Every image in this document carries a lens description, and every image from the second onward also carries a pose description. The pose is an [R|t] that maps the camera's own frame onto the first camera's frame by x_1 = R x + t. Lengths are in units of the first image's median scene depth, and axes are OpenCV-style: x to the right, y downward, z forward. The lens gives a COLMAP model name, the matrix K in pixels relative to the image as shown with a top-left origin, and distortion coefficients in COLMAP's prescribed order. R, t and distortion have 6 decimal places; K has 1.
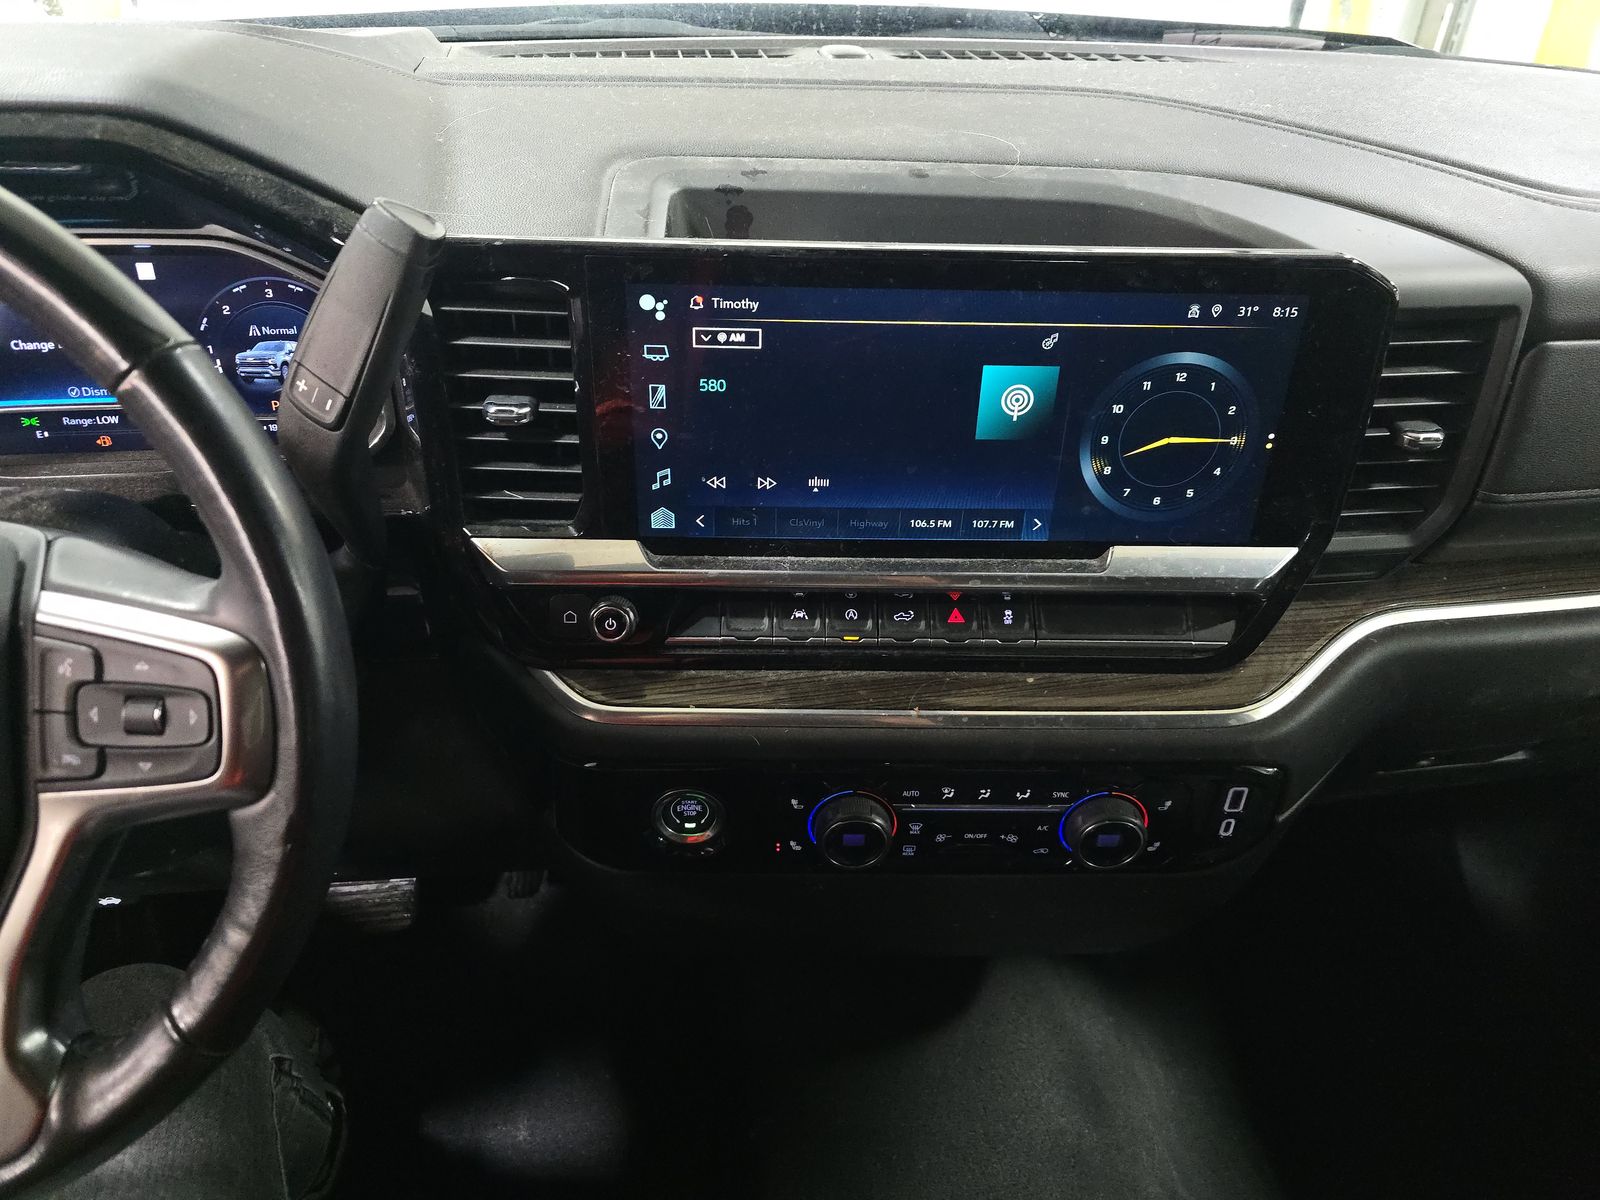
lens RADIAL K [[1076.8, 0, 783.2], [0, 1076.8, 609.2], [0, 0, 1]] dist [-0.003623, -0.032491]
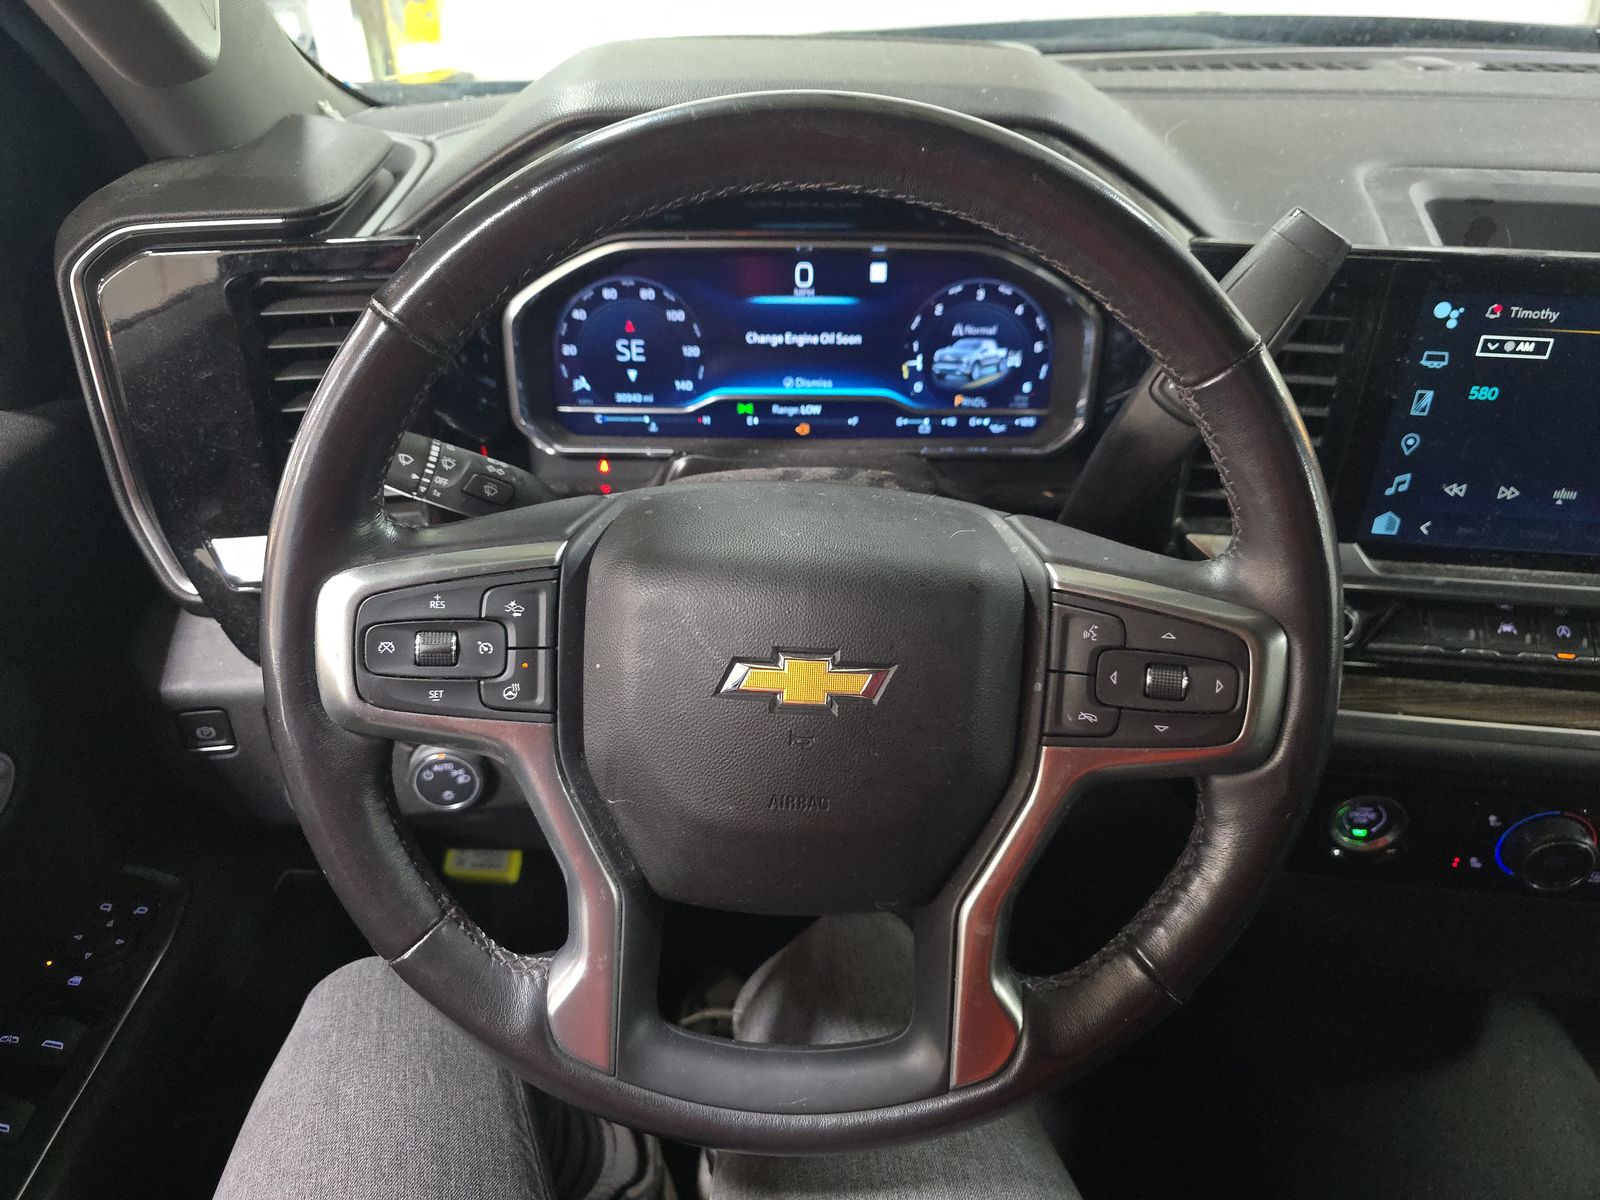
lens RADIAL K [[1076.8, 0, 790.4], [0, 1076.8, 604.3], [0, 0, 1]] dist [-0.003623, -0.032491]
pose [[0.983207, 0.058275, -0.172940, -0.488372], [-0.060823, 0.998104, -0.009467, 0.034283], [0.172060, 0.019827, 0.984887, -0.080418]]
